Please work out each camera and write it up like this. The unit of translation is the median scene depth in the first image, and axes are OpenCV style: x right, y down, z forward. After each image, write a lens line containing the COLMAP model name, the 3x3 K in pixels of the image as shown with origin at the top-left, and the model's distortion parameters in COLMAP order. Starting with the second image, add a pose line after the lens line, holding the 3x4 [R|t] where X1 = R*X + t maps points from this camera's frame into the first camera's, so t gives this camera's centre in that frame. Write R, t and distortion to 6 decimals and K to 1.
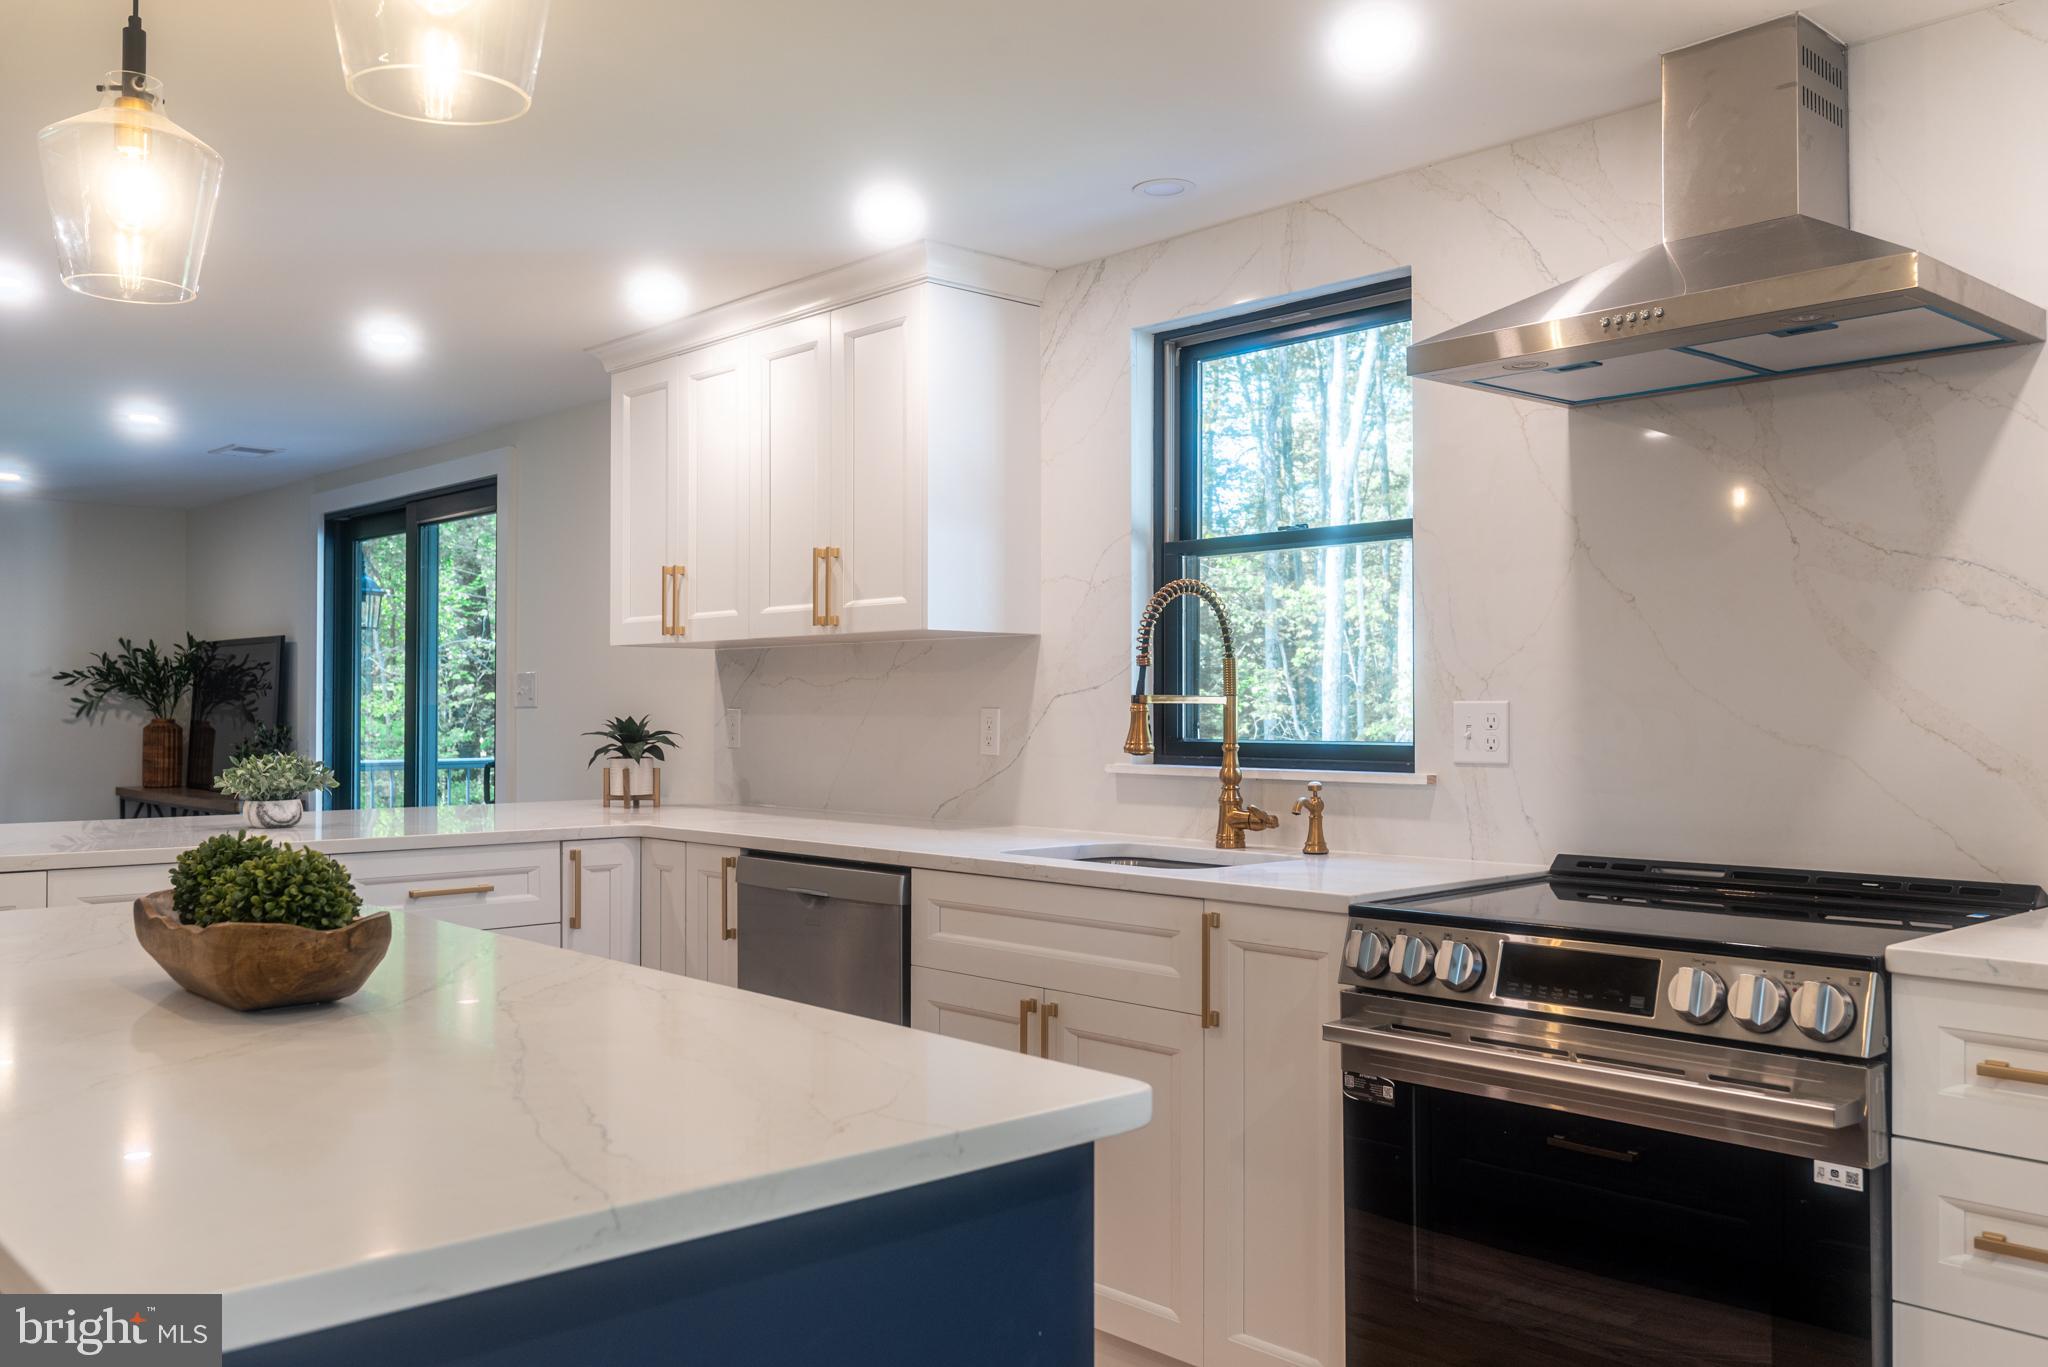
lens RADIAL K [[1719.1, 0, 1024.0], [0, 1719.1, 683.5], [0, 0, 1]] dist [-0.003949, 0.008838]
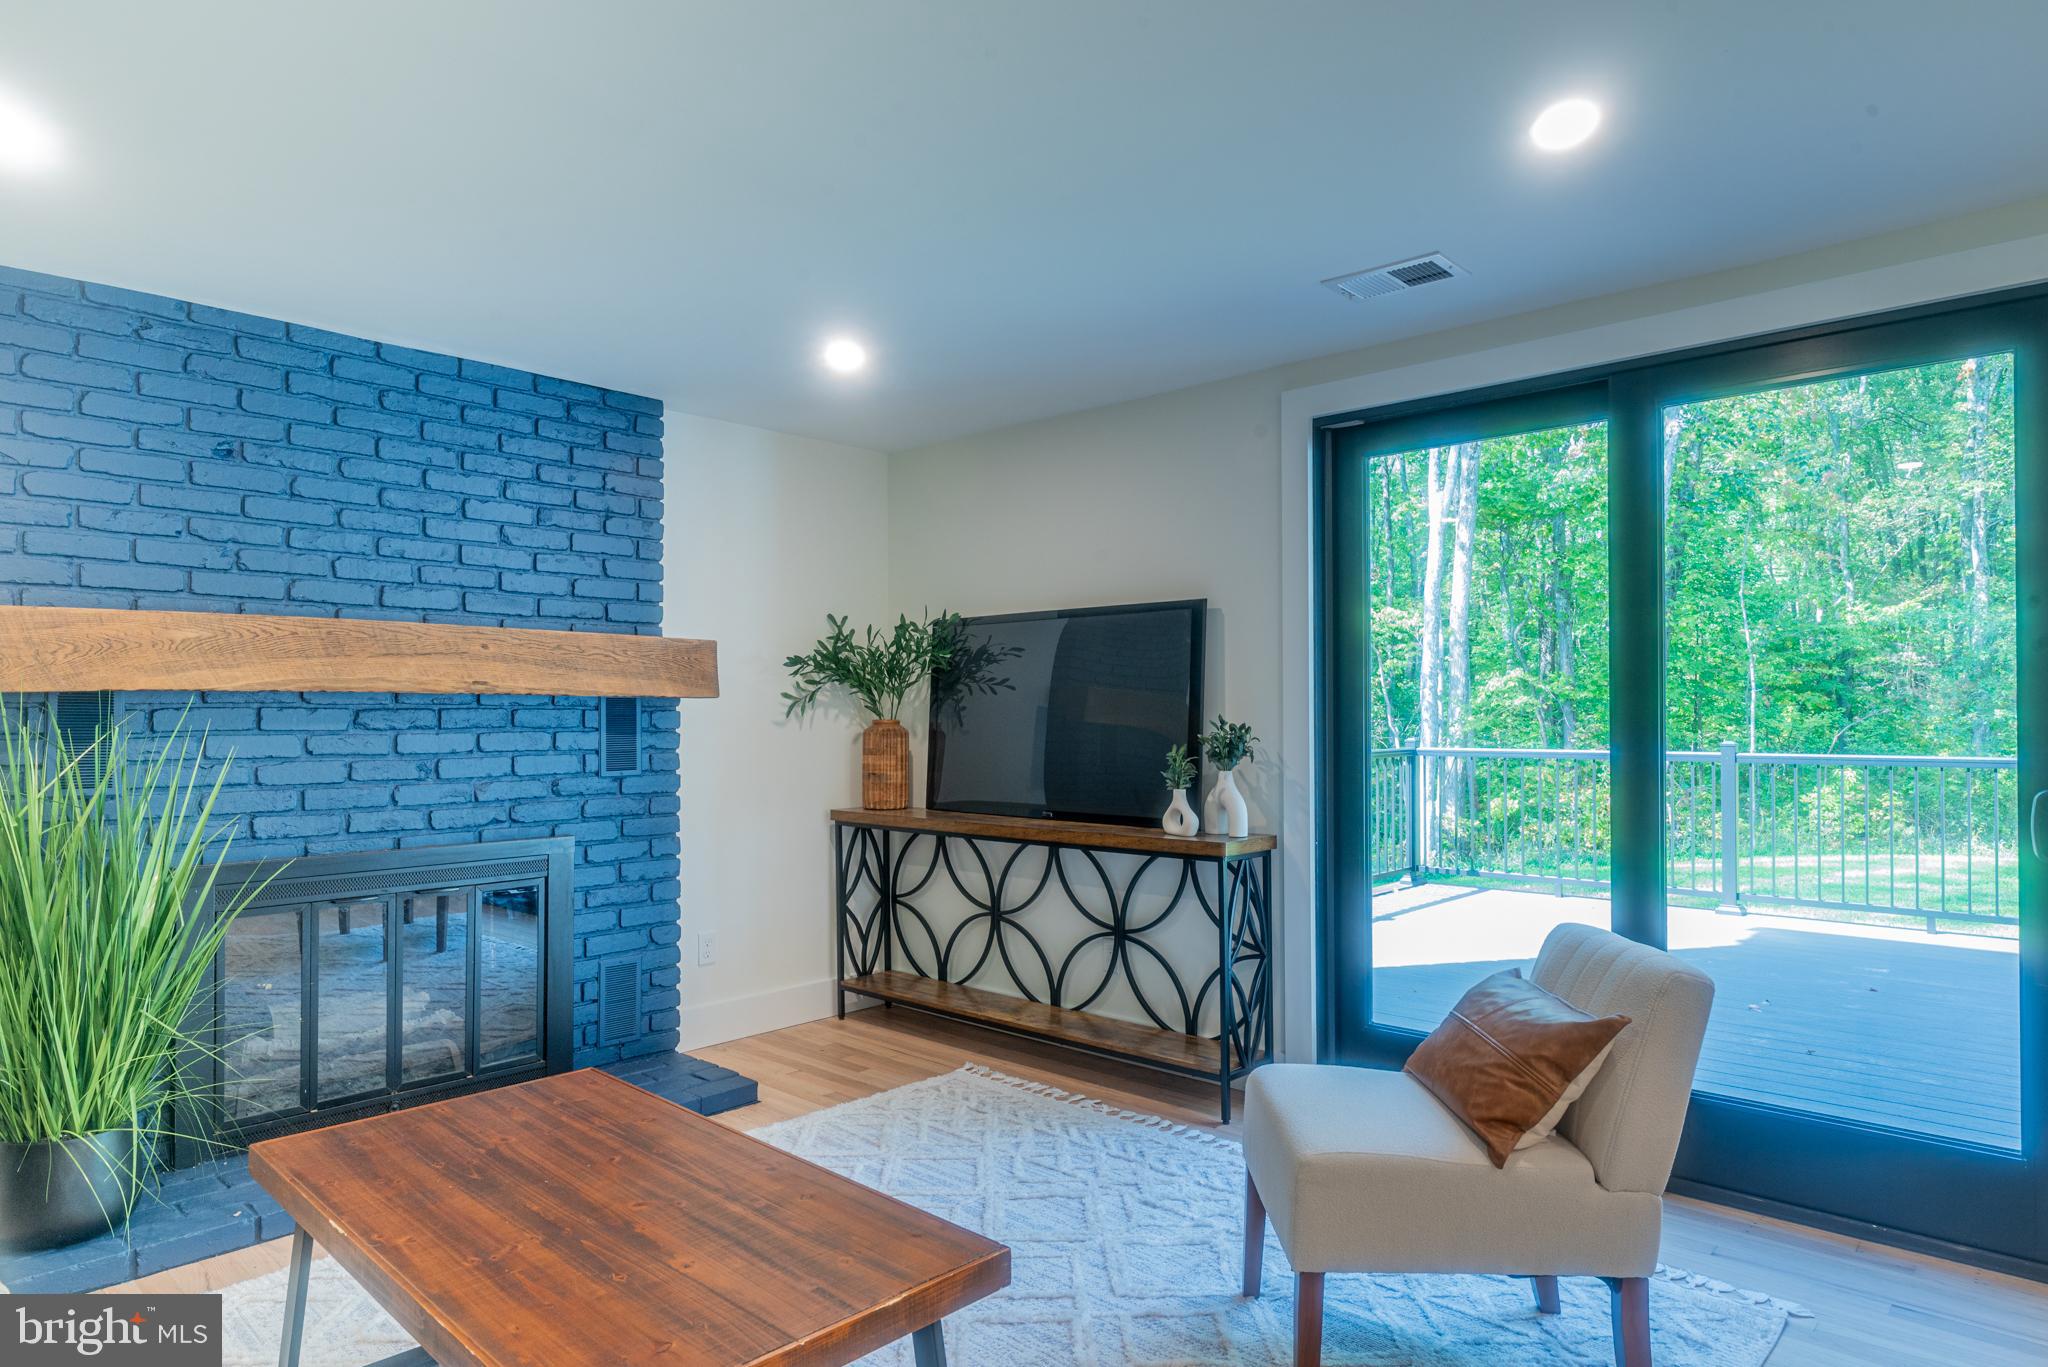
lens RADIAL K [[1221.4, 0, 1017.2], [0, 1221.4, 704.8], [0, 0, 1]] dist [-0.002278, -0.000550]
pose [[0.996919, -0.003993, 0.078337, -1.257709], [0.003429, 0.999967, 0.007332, 0.026241], [-0.078363, -0.007041, 0.996900, 1.170853]]
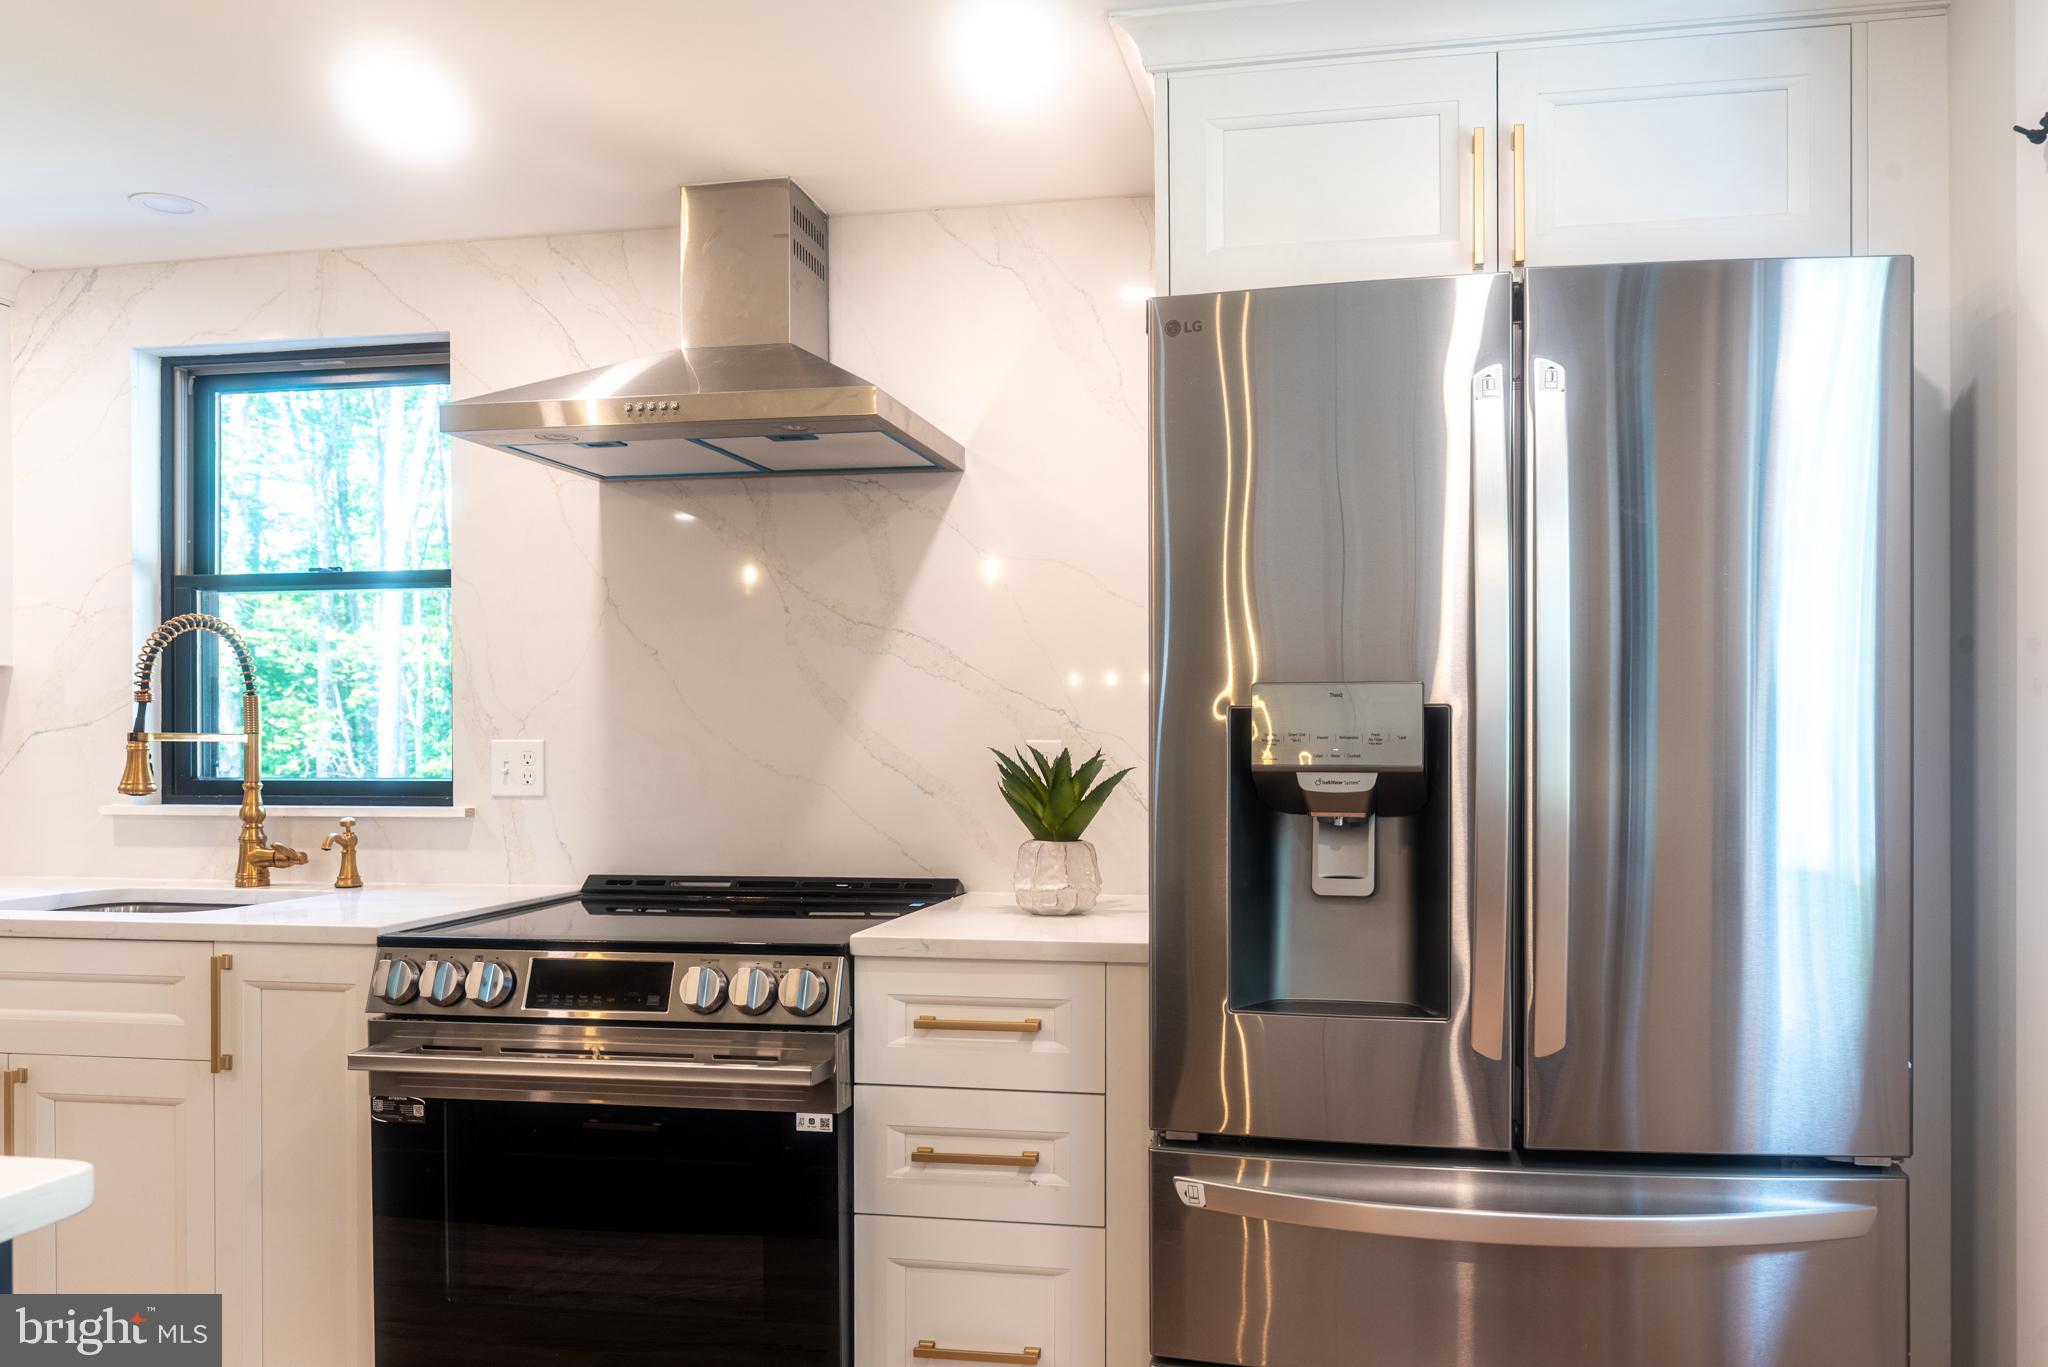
lens RADIAL K [[1421.7, 0, 1170.4], [0, 1421.7, 753.6], [0, 0, 1]] dist [-0.002702, -0.000661]
pose [[0.778853, -0.003868, 0.627195, 0.019041], [-0.008527, 0.999823, 0.016755, 0.000262], [-0.627149, -0.018397, 0.778682, 0.026748]]
